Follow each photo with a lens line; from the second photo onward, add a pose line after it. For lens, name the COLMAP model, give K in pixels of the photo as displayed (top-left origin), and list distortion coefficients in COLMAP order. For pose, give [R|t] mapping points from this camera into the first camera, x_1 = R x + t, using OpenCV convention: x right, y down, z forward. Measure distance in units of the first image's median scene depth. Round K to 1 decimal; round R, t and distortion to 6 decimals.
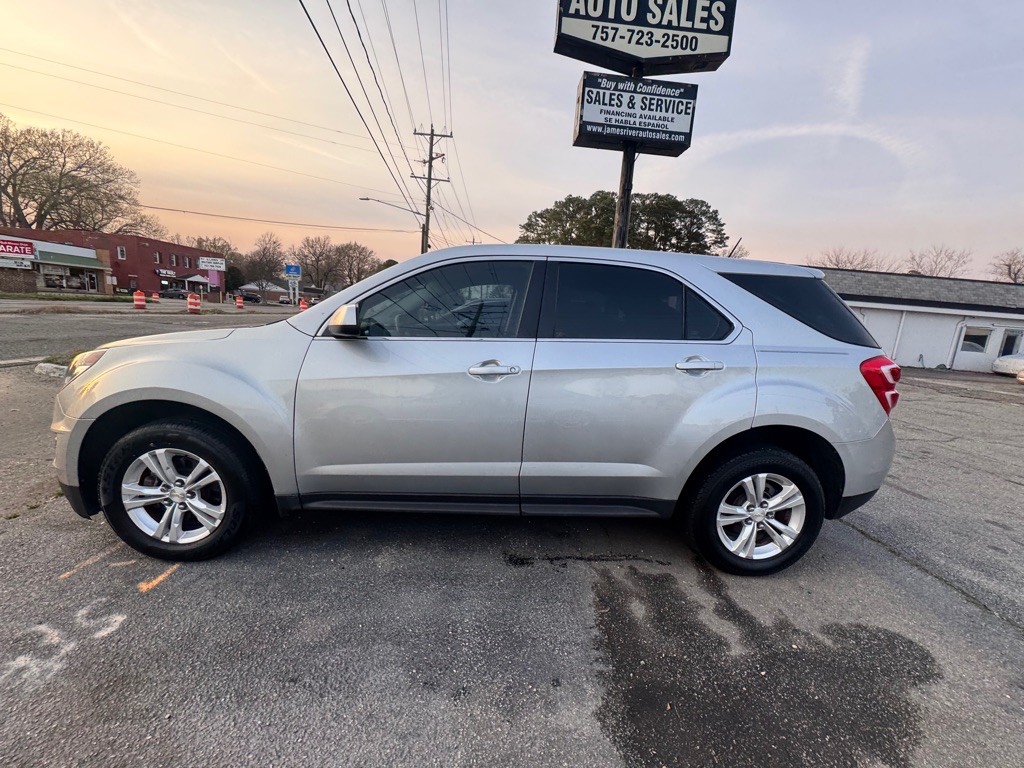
lens RADIAL K [[413.8, 0, 513.5], [0, 413.8, 382.9], [0, 0, 1]] dist [-0.002052, -0.000317]
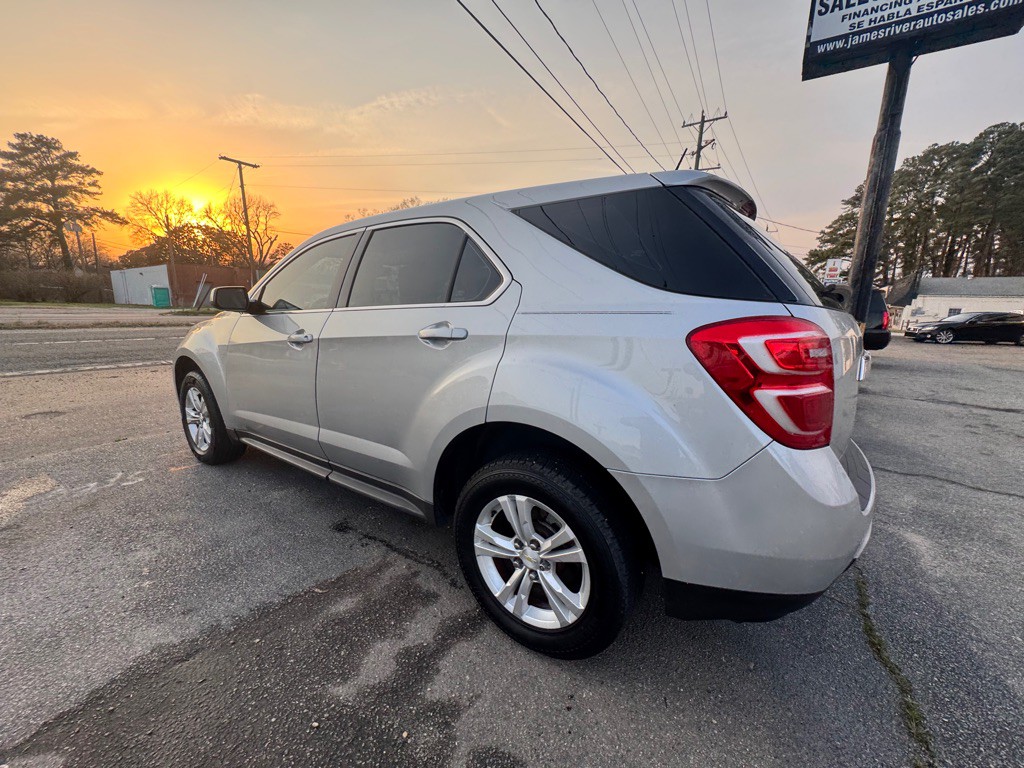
lens RADIAL K [[413.8, 0, 513.5], [0, 413.8, 382.9], [0, 0, 1]] dist [-0.002052, -0.000317]
pose [[0.785109, 0.067145, -0.615707, 0.246238], [-0.076394, 0.997013, 0.011314, 0.007287], [0.614628, 0.038153, 0.787894, 0.112526]]
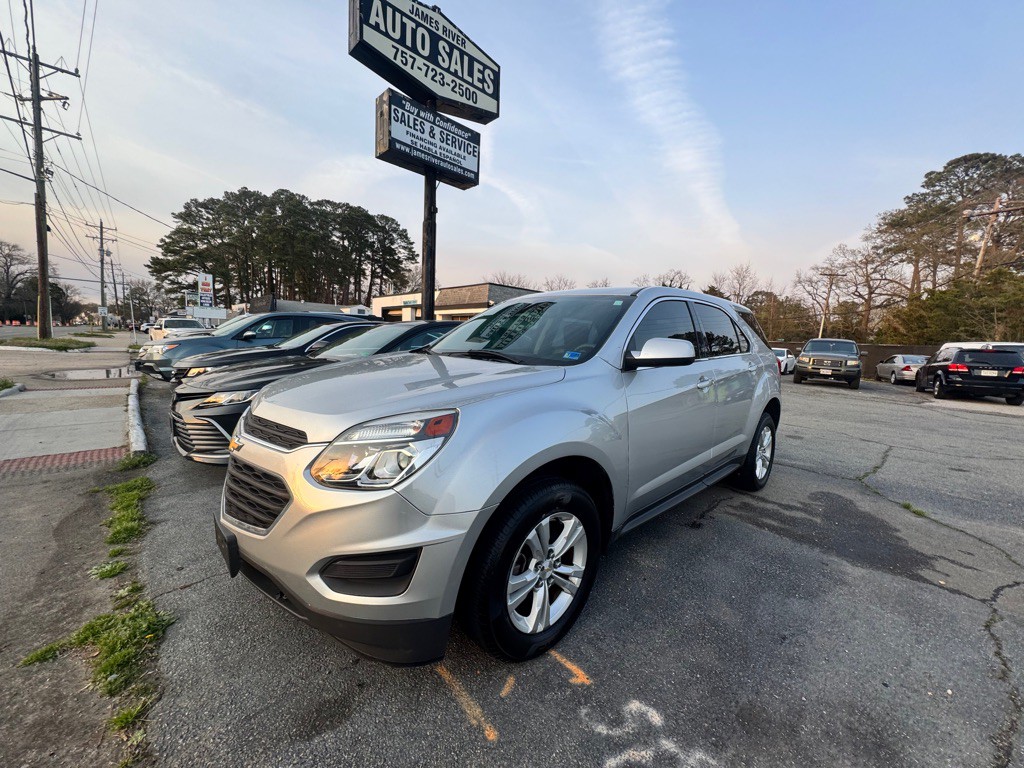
lens RADIAL K [[413.8, 0, 513.5], [0, 413.8, 382.9], [0, 0, 1]] dist [-0.002052, -0.000317]
pose [[0.752012, -0.103139, 0.651031, -0.321683], [0.117806, 0.992810, 0.021206, -0.031309], [-0.648537, 0.060749, 0.758755, 0.088908]]
